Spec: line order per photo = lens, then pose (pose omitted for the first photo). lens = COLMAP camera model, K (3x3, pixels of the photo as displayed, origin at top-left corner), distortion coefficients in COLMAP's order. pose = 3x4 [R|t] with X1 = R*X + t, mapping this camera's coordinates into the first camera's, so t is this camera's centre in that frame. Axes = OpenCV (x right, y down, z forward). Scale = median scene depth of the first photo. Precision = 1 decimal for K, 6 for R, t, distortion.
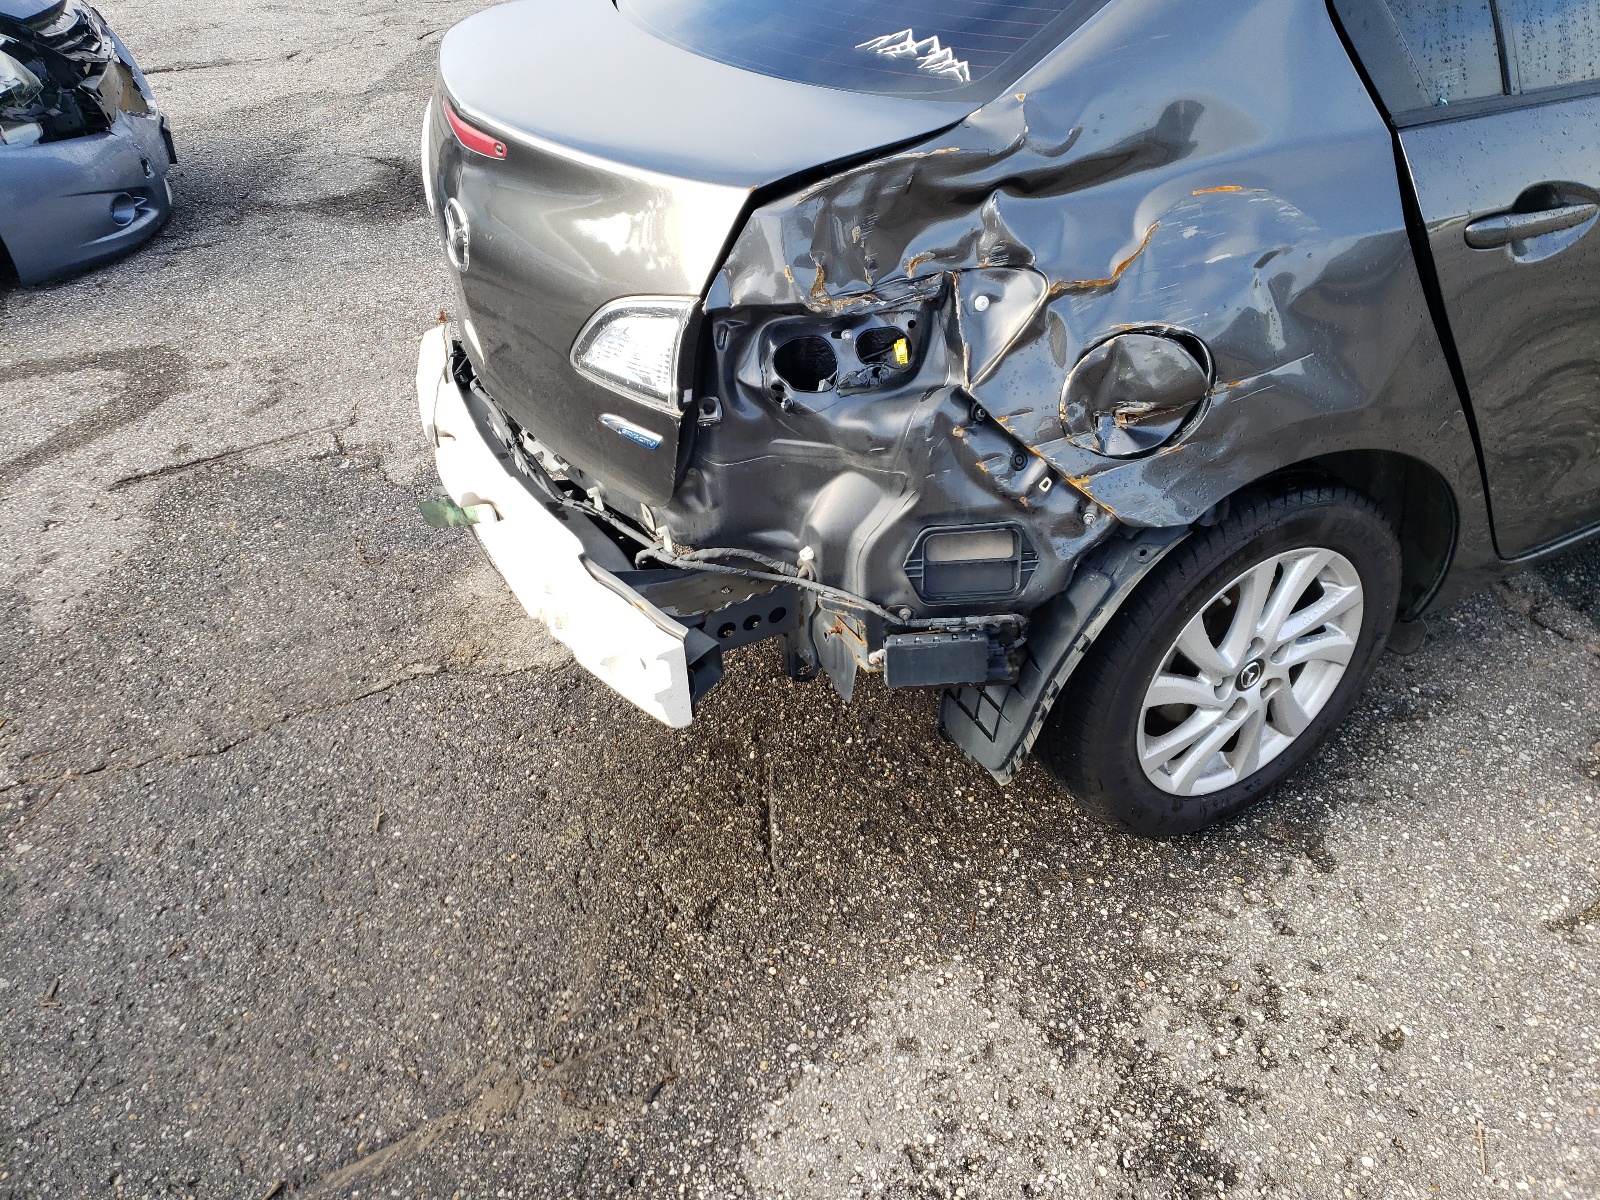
lens RADIAL K [[1224.8, 0, 773.1], [0, 1224.8, 598.6], [0, 0, 1]] dist [0.029581, -0.020404]
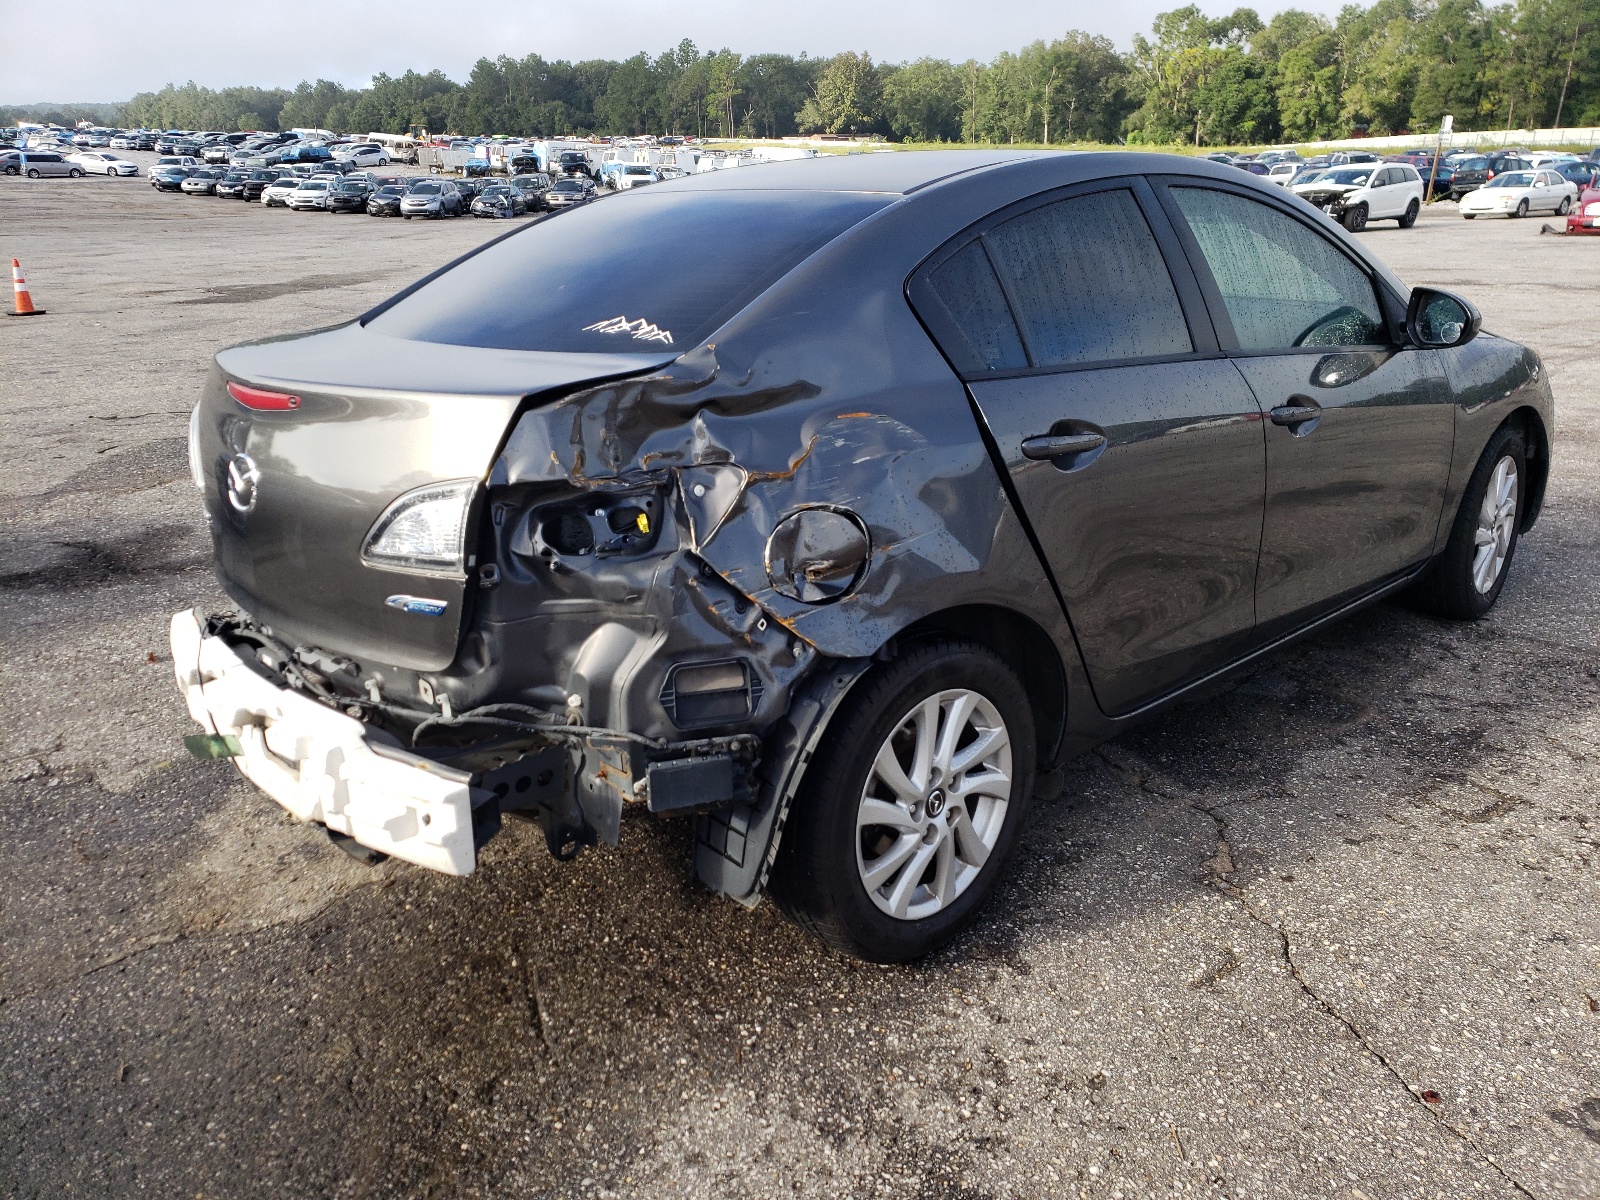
lens RADIAL K [[1224.8, 0, 773.1], [0, 1224.8, 598.6], [0, 0, 1]] dist [0.029581, -0.020404]
pose [[0.965056, -0.038597, 0.259186, -0.081885], [0.121178, 0.942717, -0.310806, 0.238896], [-0.232343, 0.331352, 0.914452, -0.152819]]
